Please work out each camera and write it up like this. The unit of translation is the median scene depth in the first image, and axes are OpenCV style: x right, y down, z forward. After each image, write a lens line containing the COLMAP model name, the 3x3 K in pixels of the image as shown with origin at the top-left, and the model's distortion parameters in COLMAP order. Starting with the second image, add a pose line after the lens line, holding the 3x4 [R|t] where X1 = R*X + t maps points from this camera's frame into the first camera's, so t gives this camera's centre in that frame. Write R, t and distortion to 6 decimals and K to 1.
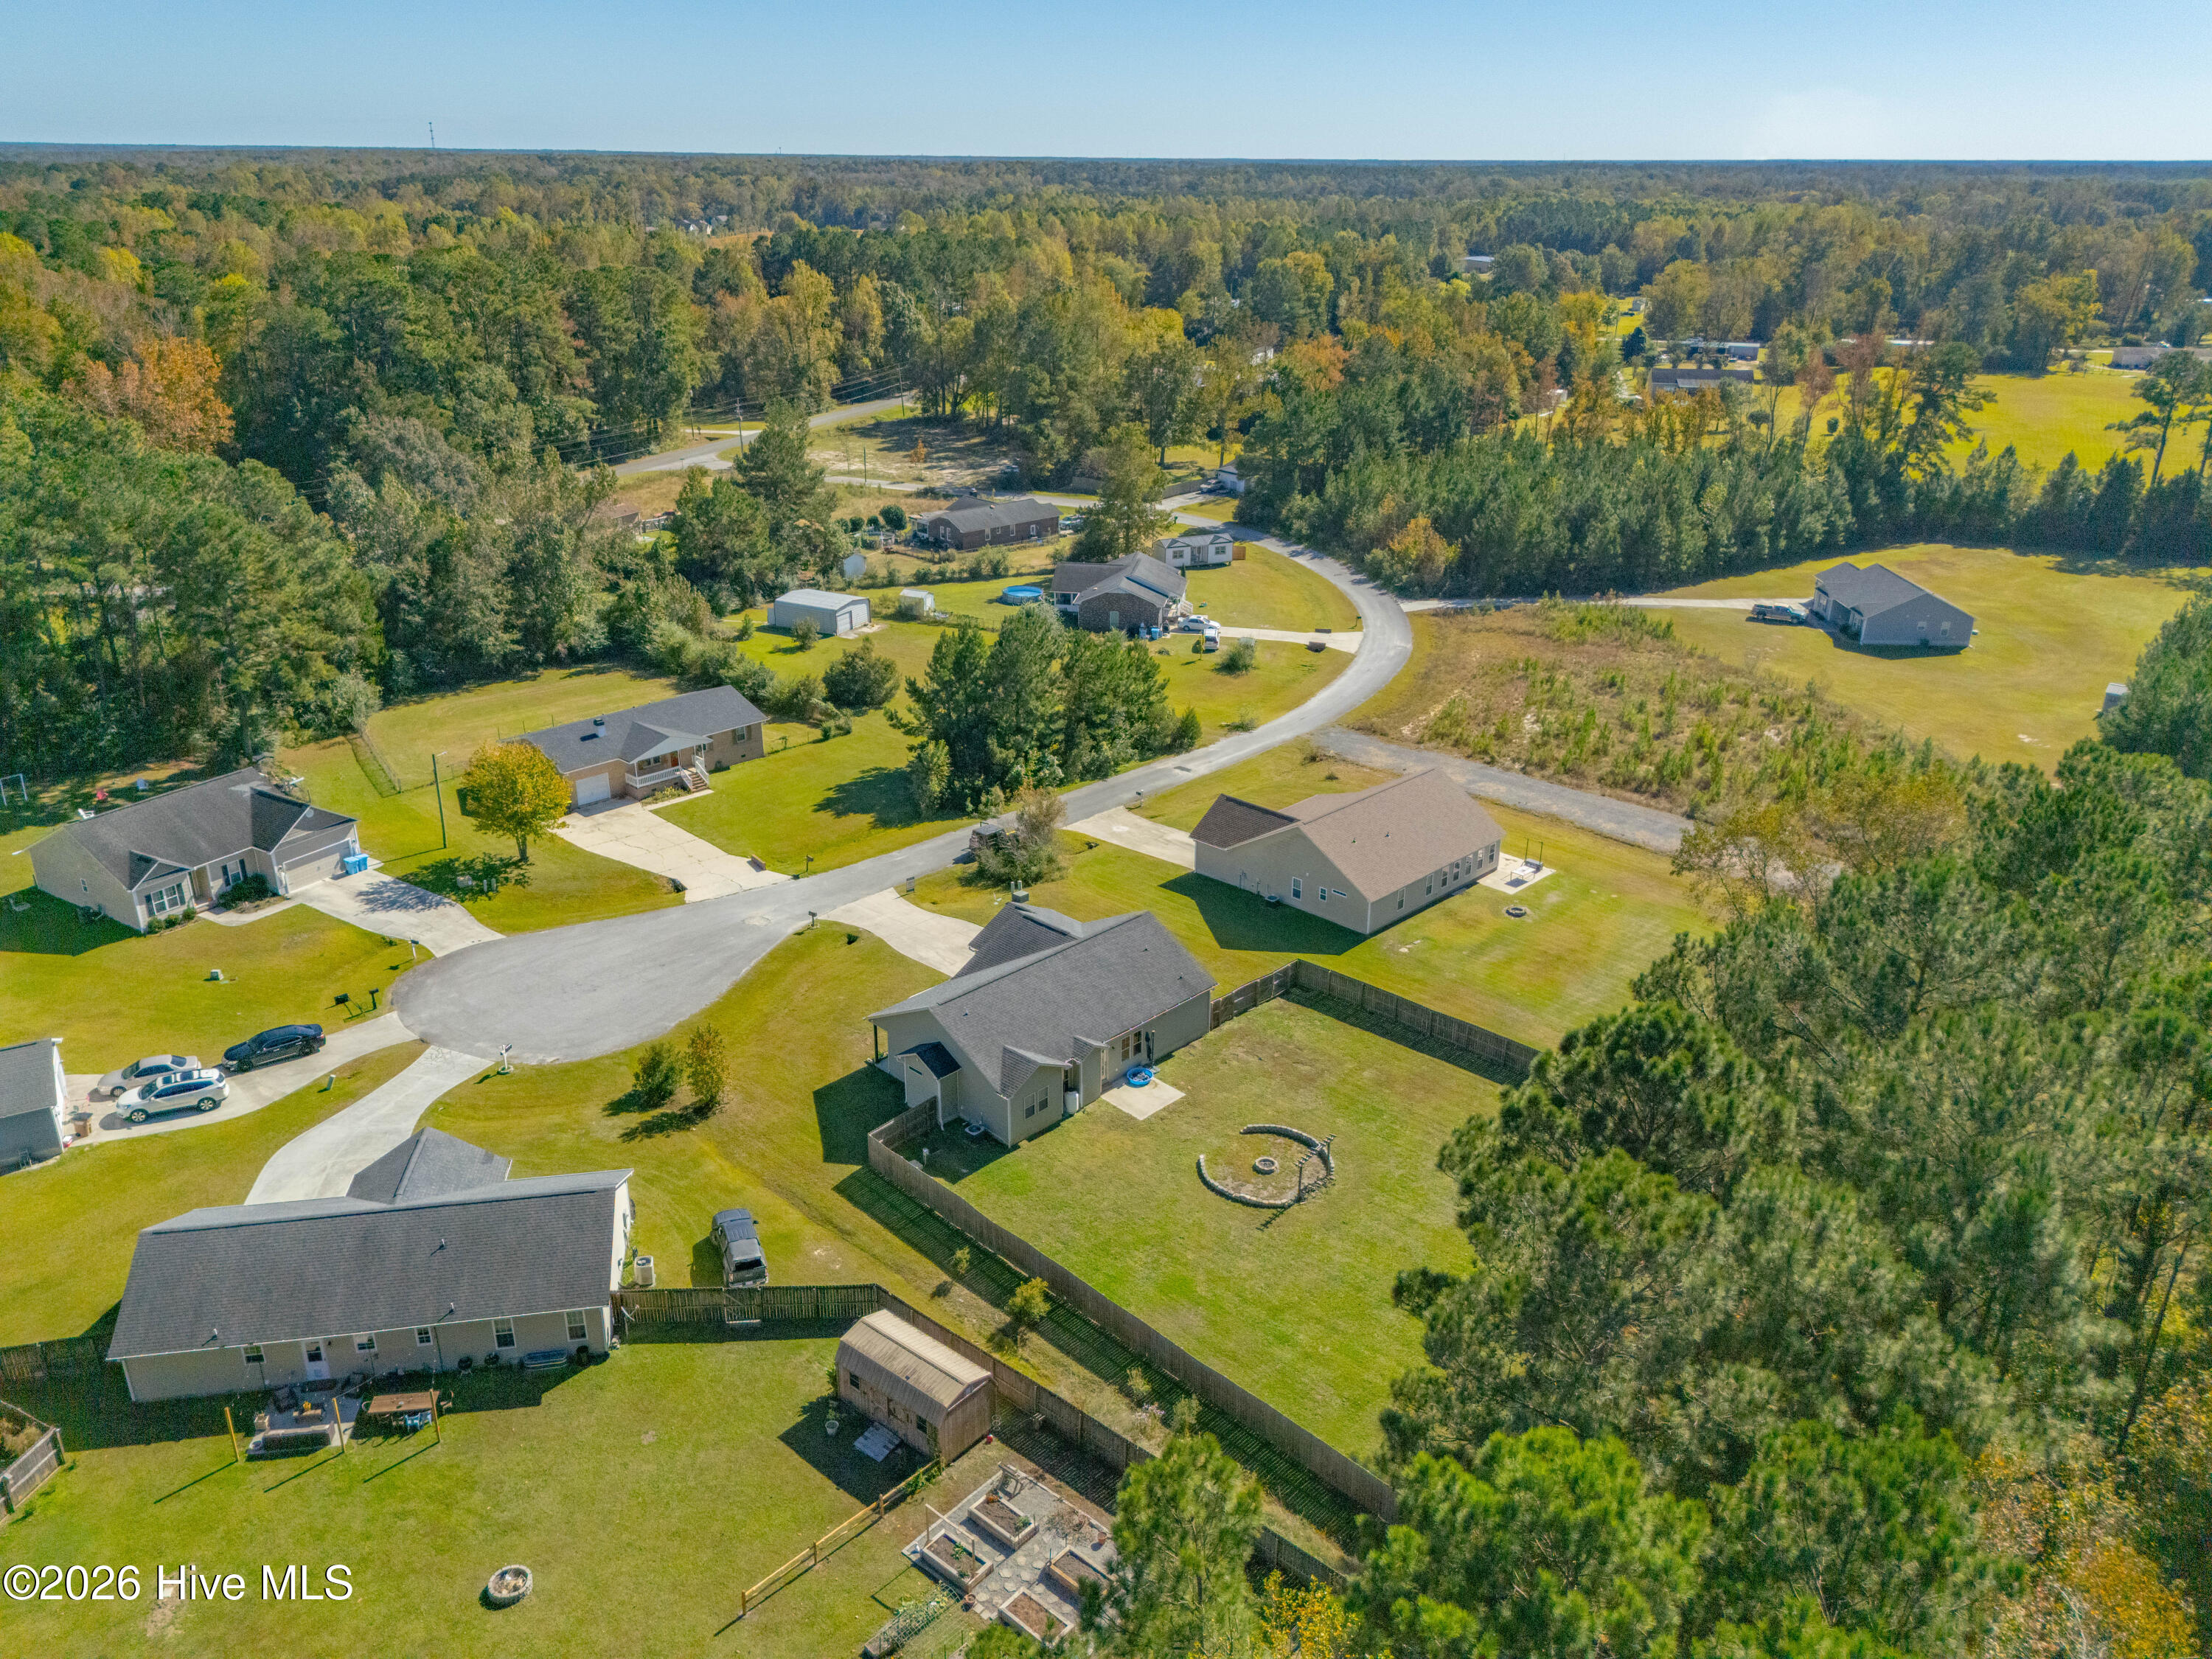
lens RADIAL K [[1625.6, 0, 1112.5], [0, 1625.6, 829.1], [0, 0, 1]] dist [0.091378, -0.100936]
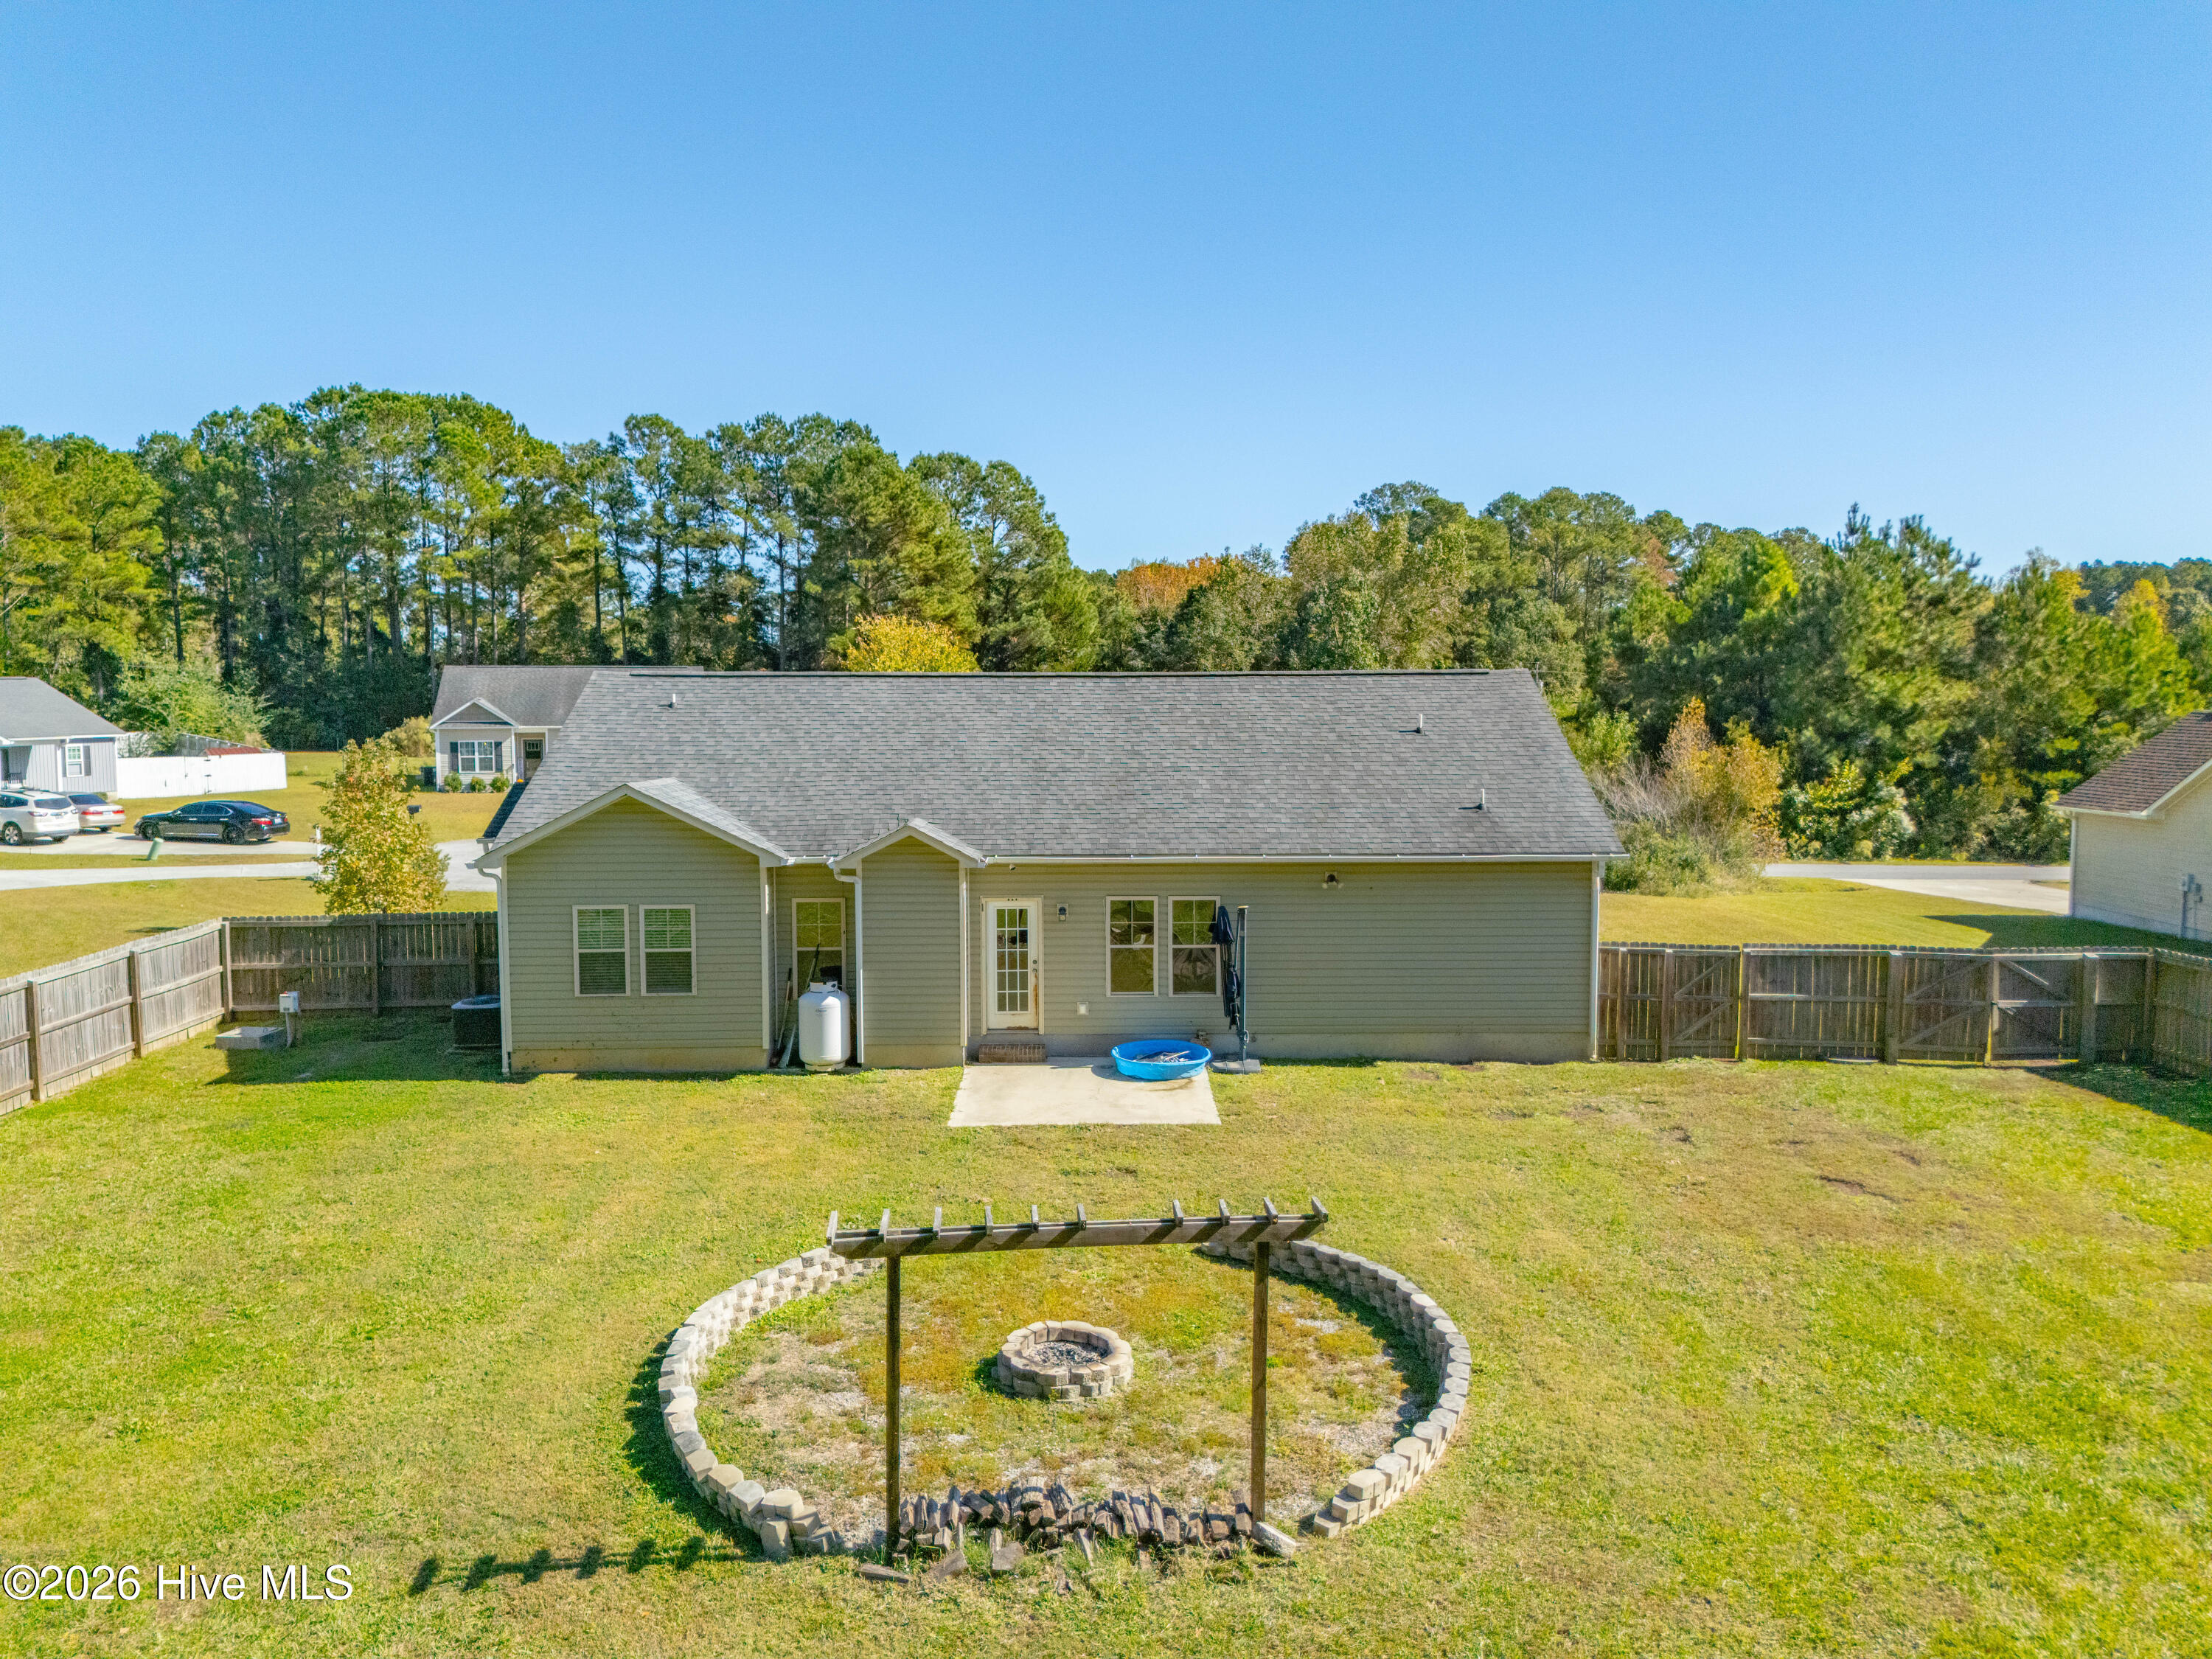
lens RADIAL K [[1625.6, 0, 1112.5], [0, 1625.6, 829.1], [0, 0, 1]] dist [0.091378, -0.100936]
pose [[0.710205, 0.050471, -0.702183, 0.164408], [-0.262258, 0.944601, -0.197359, 0.141967], [0.653322, 0.324319, 0.684097, 0.662477]]
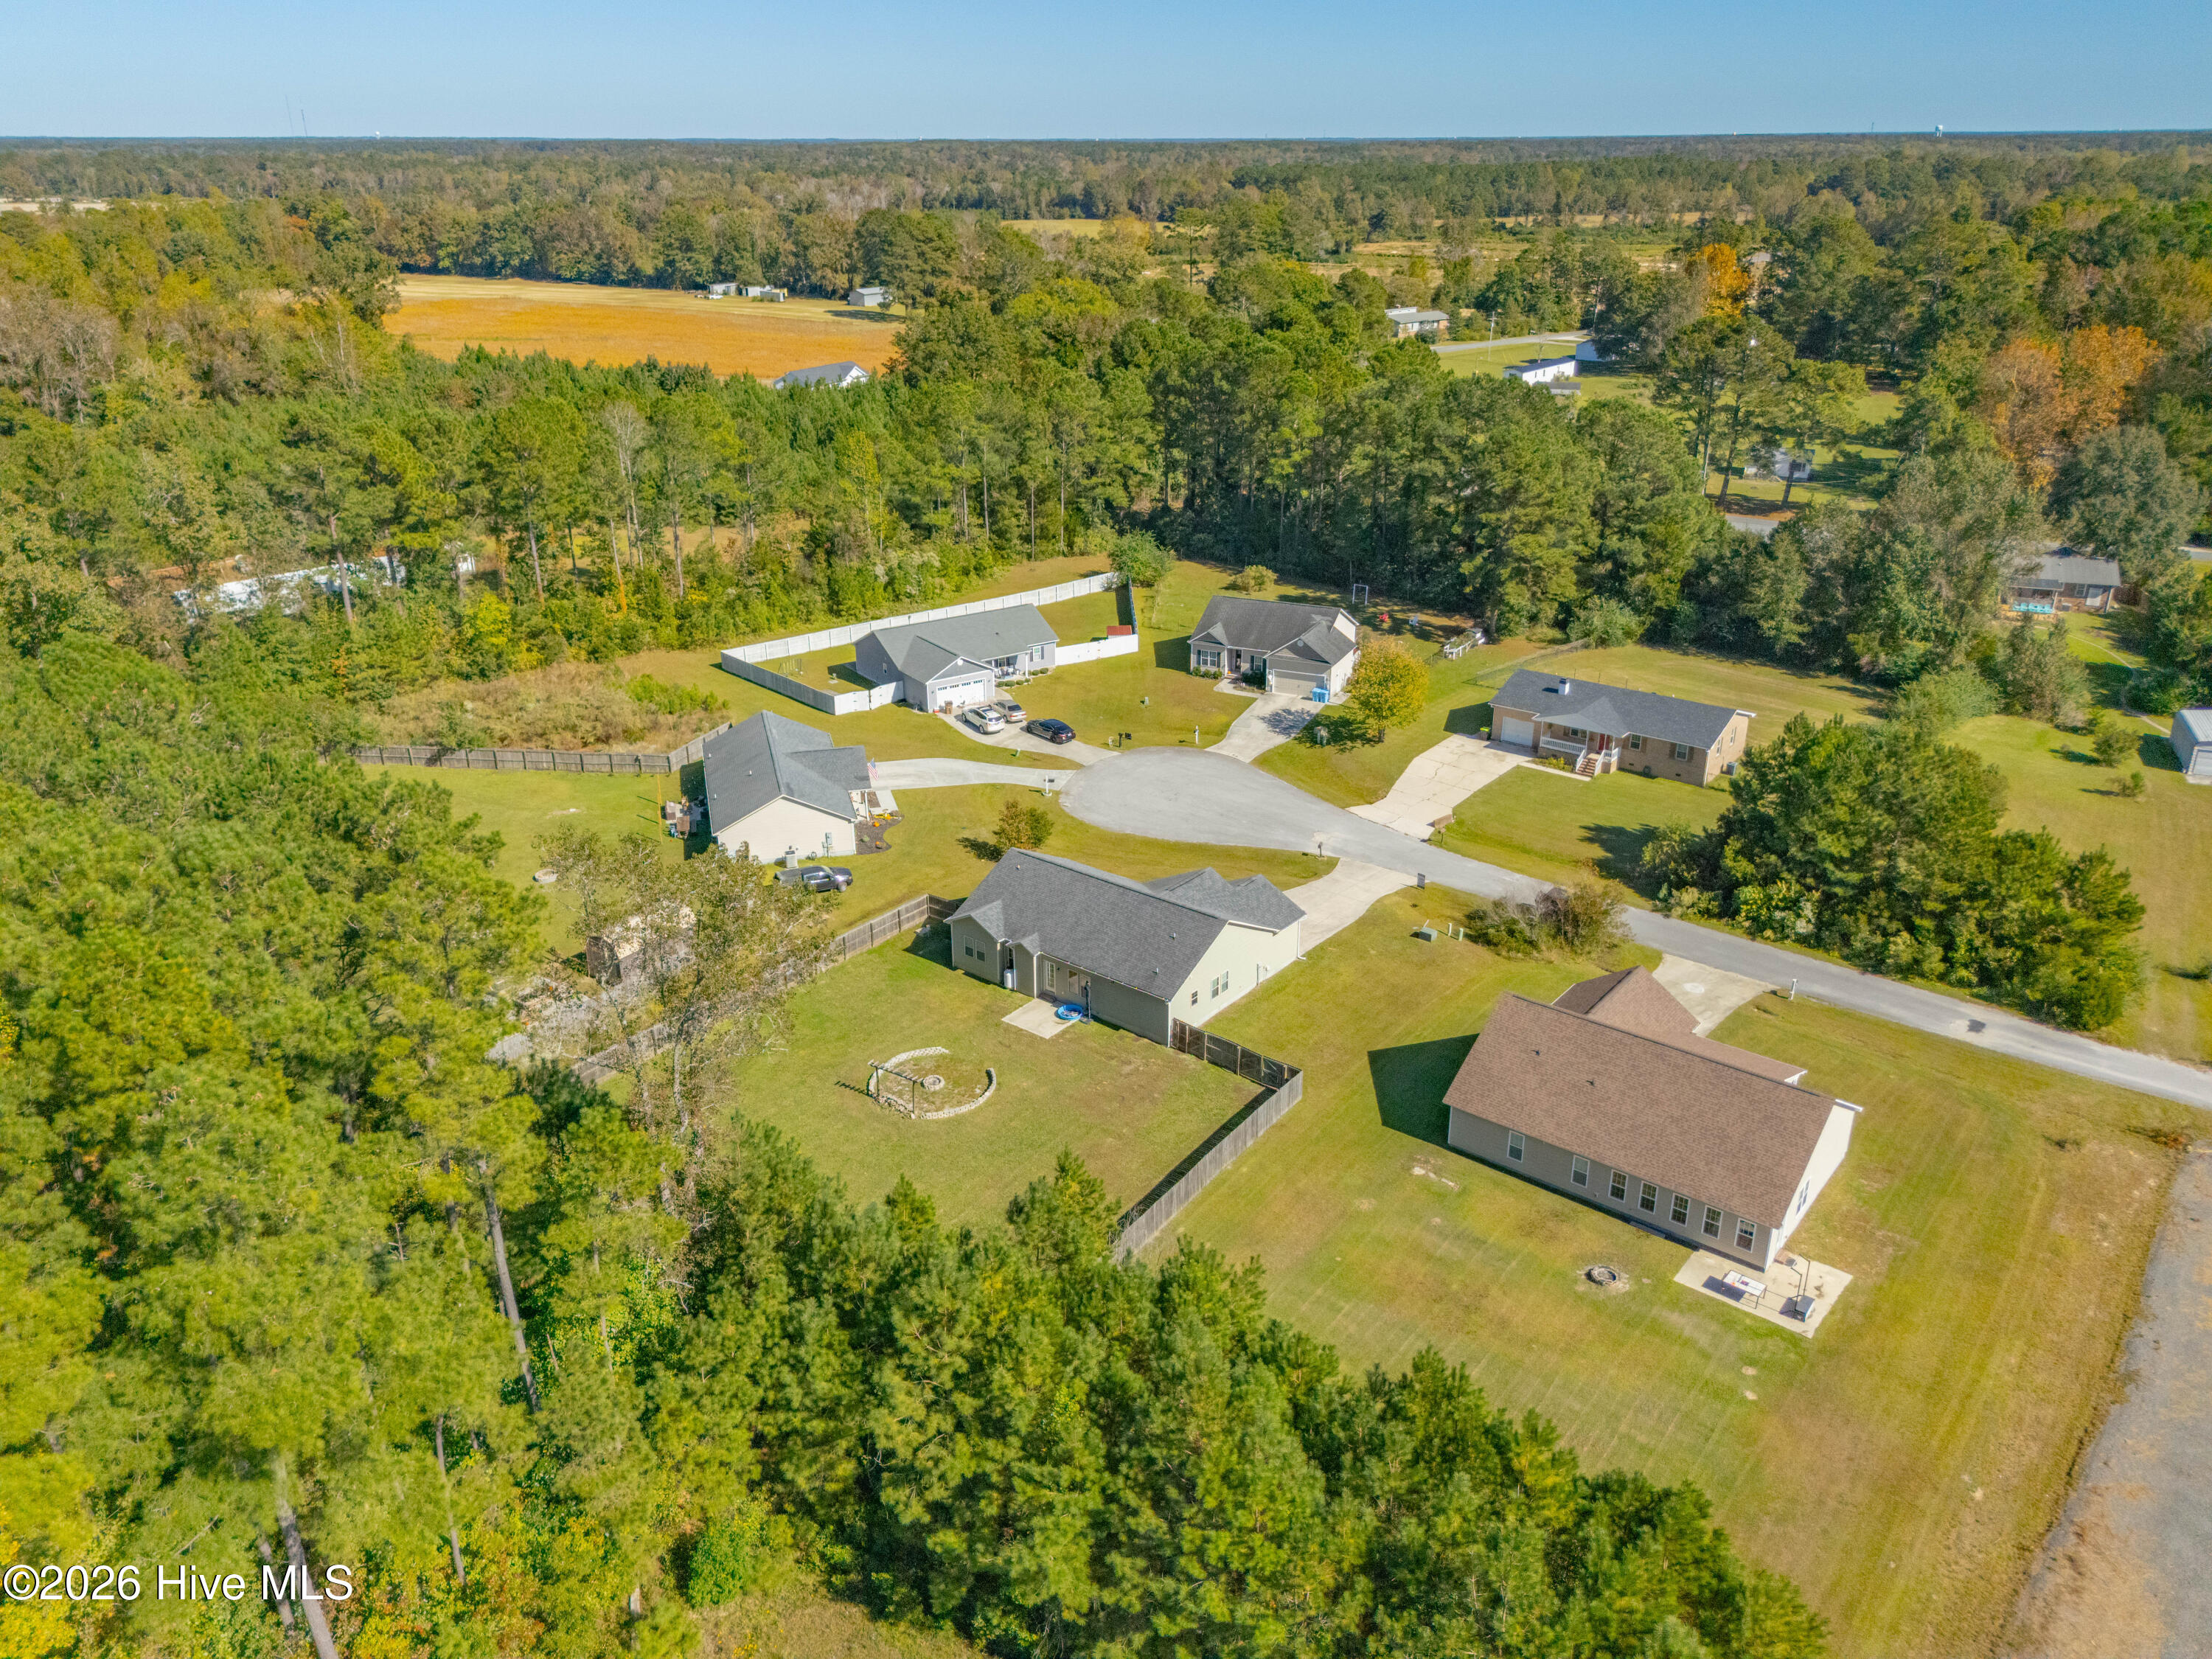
lens RADIAL K [[1625.6, 0, 1112.5], [0, 1625.6, 829.1], [0, 0, 1]] dist [0.091378, -0.100936]
pose [[0.094420, 0.380575, -0.919917, 0.786535], [-0.374735, 0.869669, 0.321325, -0.250920], [0.922312, 0.314385, 0.224729, 0.622026]]
